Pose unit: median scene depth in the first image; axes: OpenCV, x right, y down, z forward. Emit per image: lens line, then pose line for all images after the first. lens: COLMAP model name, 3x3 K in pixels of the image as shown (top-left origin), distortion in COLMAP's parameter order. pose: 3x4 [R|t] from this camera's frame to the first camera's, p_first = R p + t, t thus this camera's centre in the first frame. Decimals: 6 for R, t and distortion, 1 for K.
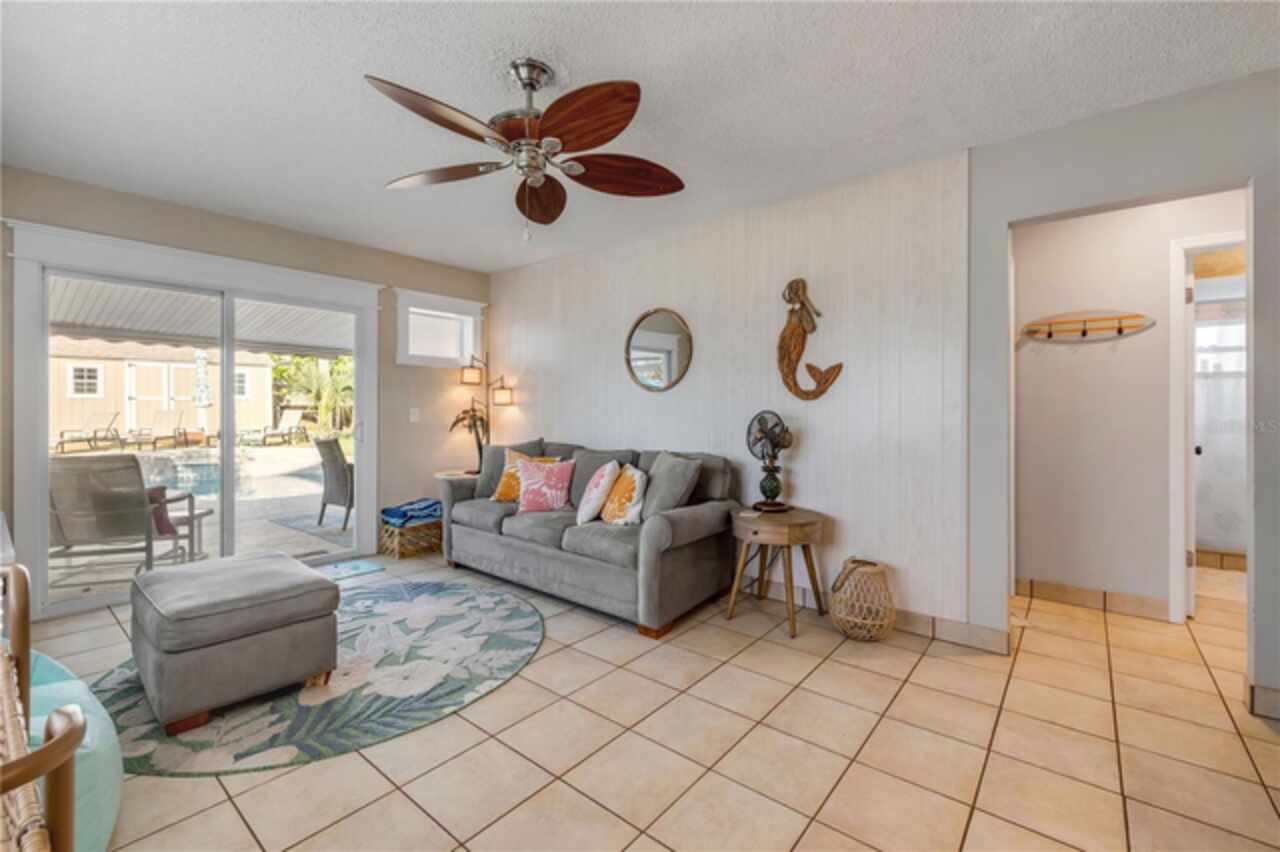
lens RADIAL K [[541.9, 0, 636.6], [0, 541.9, 412.9], [0, 0, 1]] dist [0.000649, 0.000076]
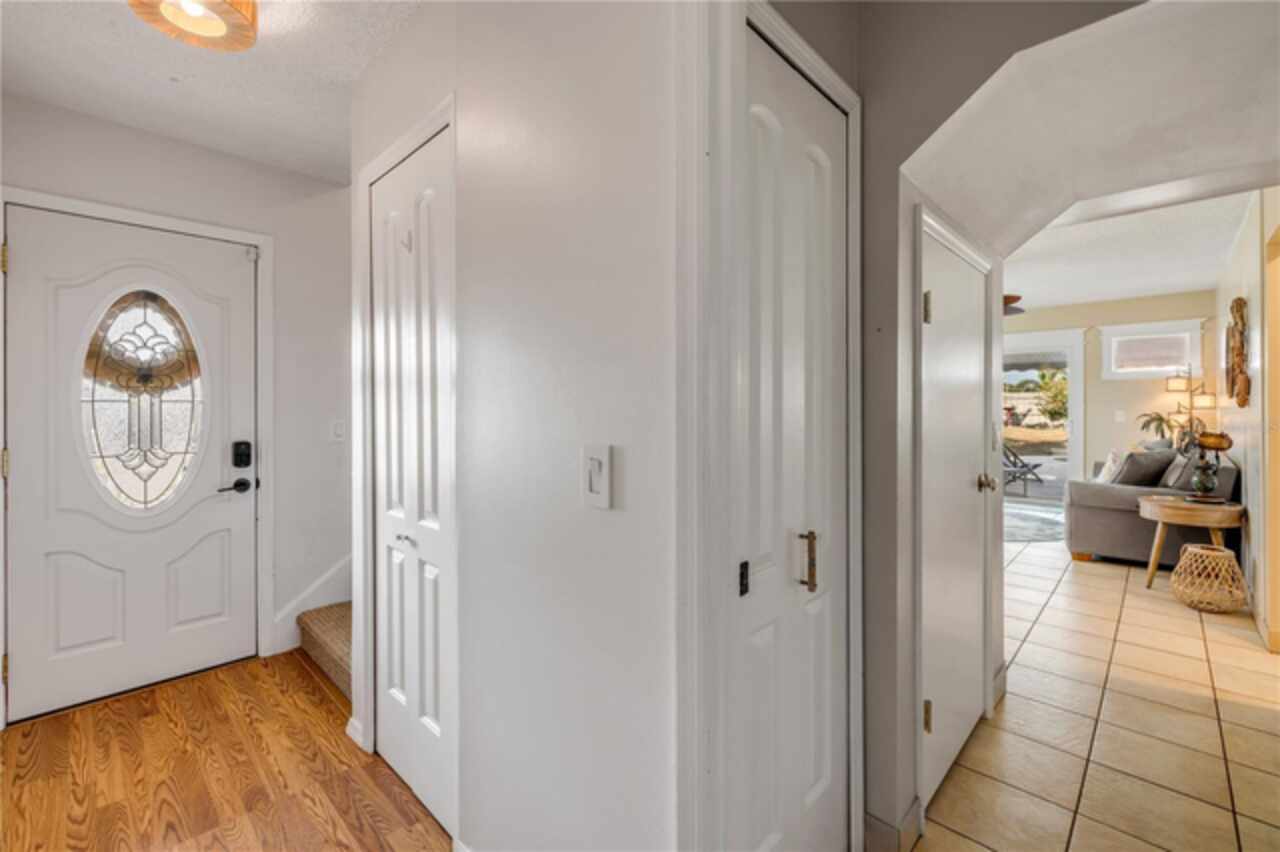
lens RADIAL K [[541.9, 0, 636.6], [0, 541.9, 412.9], [0, 0, 1]] dist [0.000649, 0.000076]
pose [[-0.080820, 0.008502, -0.996692, 1.939397], [0.010749, 0.999913, 0.007658, -0.052688], [0.996671, -0.010094, -0.080904, -0.189272]]
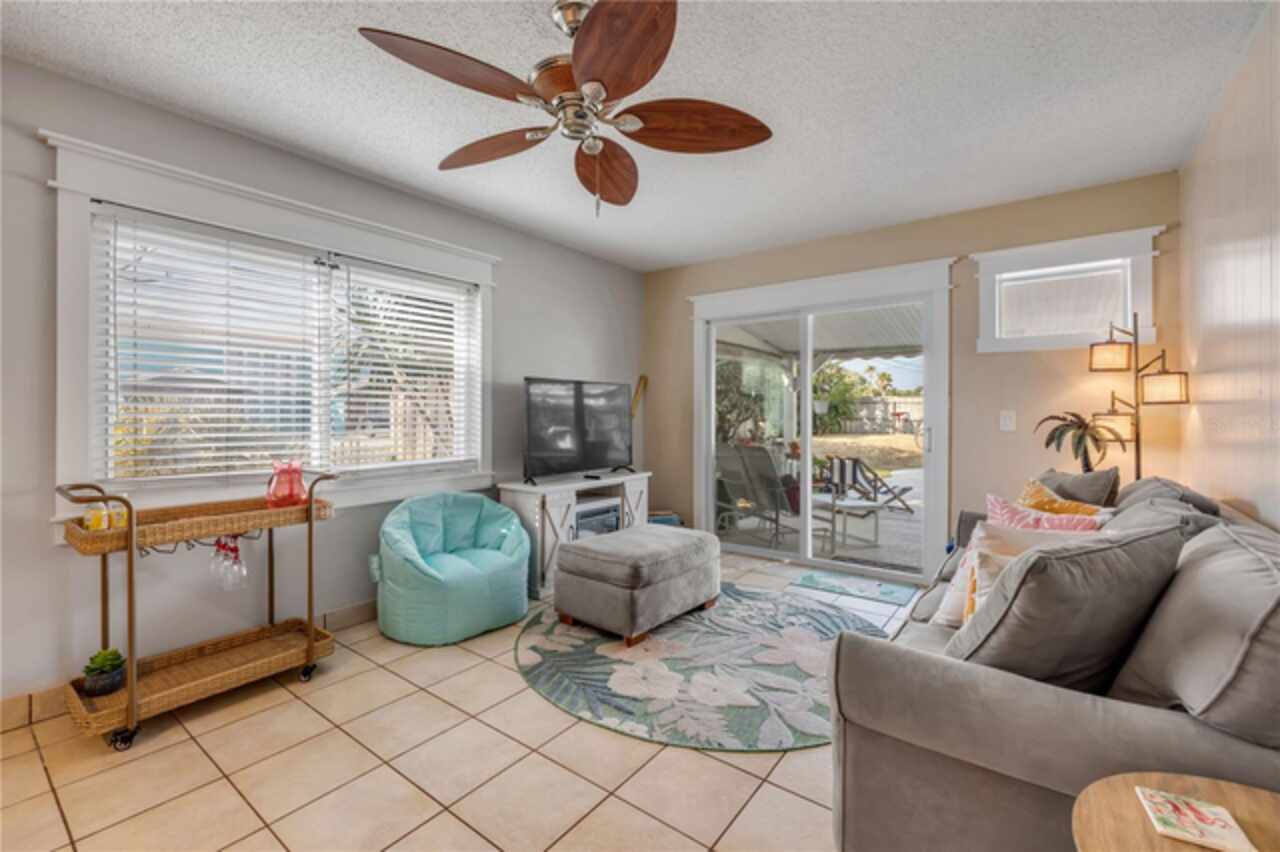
lens RADIAL K [[541.9, 0, 636.6], [0, 541.9, 412.9], [0, 0, 1]] dist [0.000649, 0.000076]
pose [[0.041406, 0.000930, -0.999142, 0.548551], [-0.001813, 0.999998, 0.000855, -0.010140], [0.999141, 0.001776, 0.041408, 0.872901]]
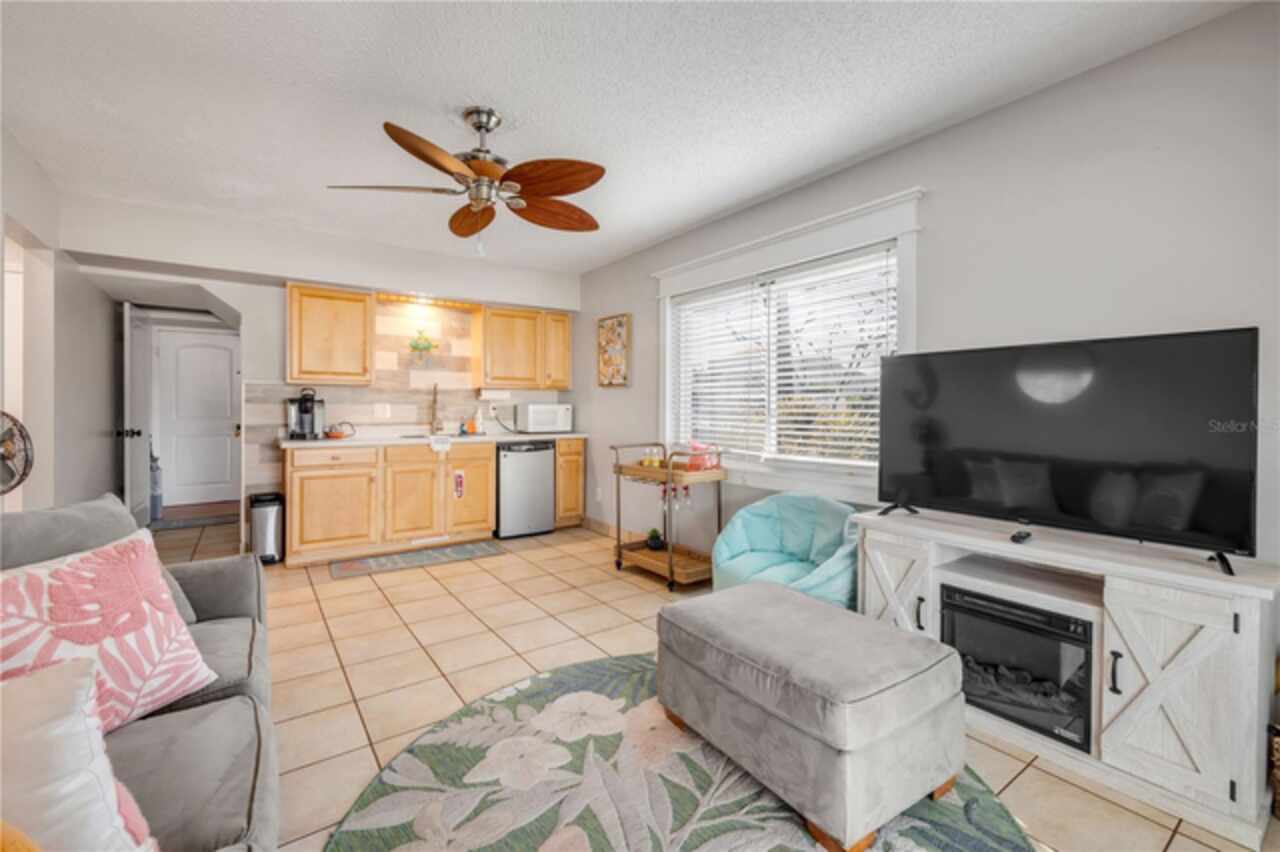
lens RADIAL K [[541.9, 0, 636.6], [0, 541.9, 412.9], [0, 0, 1]] dist [0.000649, 0.000076]
pose [[-0.966430, -0.003635, 0.256903, -0.677469], [-0.002820, 0.999990, 0.003543, -0.000815], [-0.256914, 0.002700, -0.966431, 1.689384]]
